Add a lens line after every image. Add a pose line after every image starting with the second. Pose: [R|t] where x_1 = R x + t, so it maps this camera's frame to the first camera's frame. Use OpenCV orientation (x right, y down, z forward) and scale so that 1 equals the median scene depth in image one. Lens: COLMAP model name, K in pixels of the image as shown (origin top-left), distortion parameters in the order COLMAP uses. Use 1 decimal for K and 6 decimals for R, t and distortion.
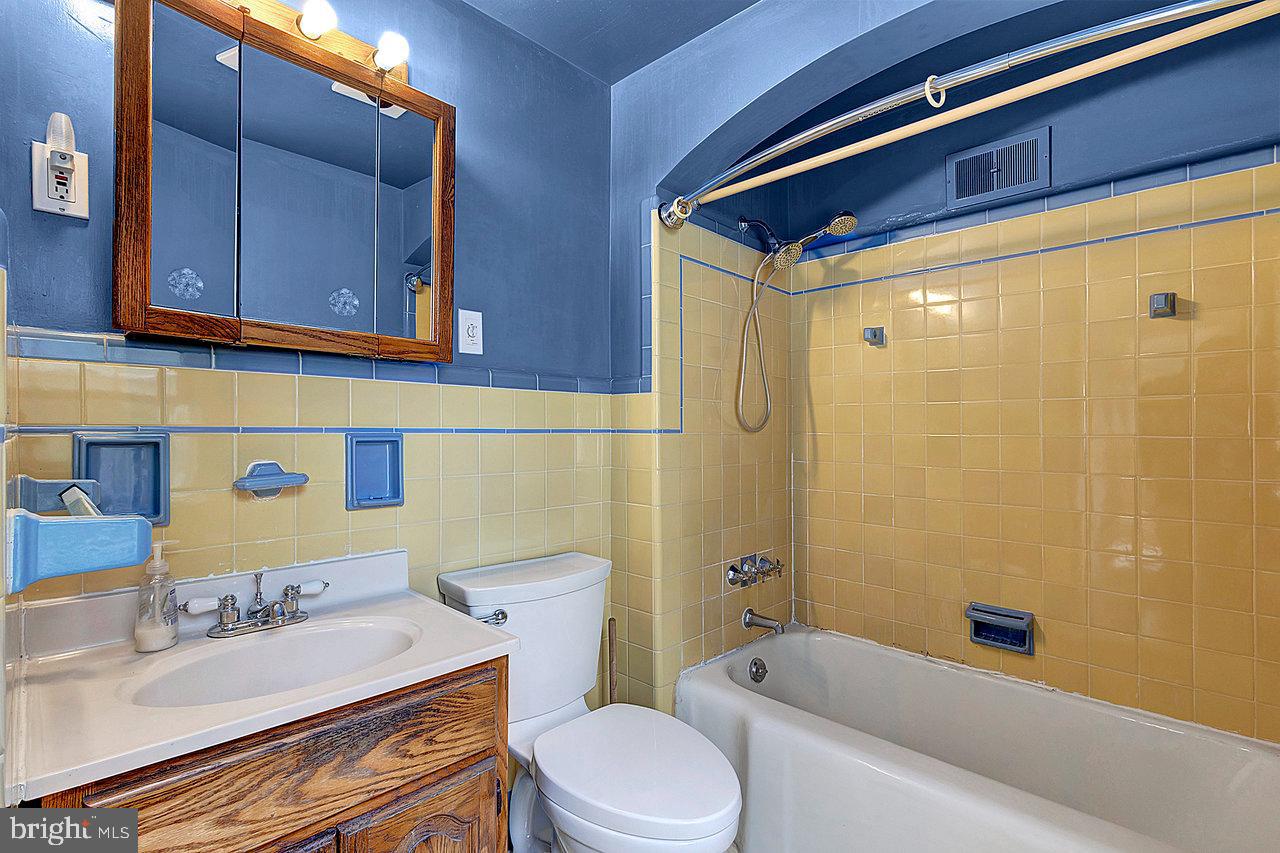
lens RADIAL K [[589.4, 0, 645.1], [0, 589.4, 434.1], [0, 0, 1]] dist [-0.003831, 0.001092]
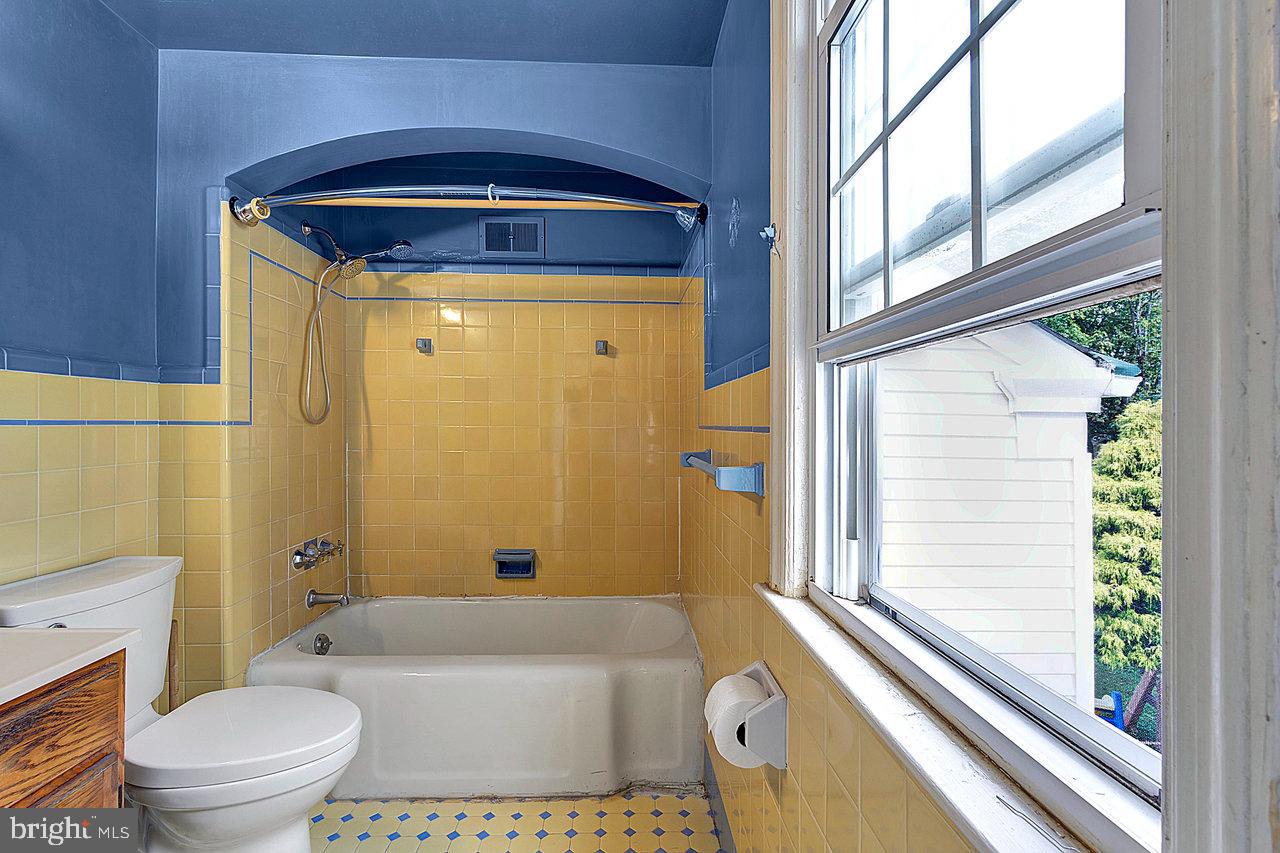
lens RADIAL K [[589.4, 0, 638.0], [0, 589.4, 426.0], [0, 0, 1]] dist [-0.003831, 0.001092]
pose [[0.691046, -0.001466, 0.722809, -0.210348], [0.001698, 0.999998, 0.000405, 0.000630], [-0.722809, 0.000948, 0.691047, -0.185183]]
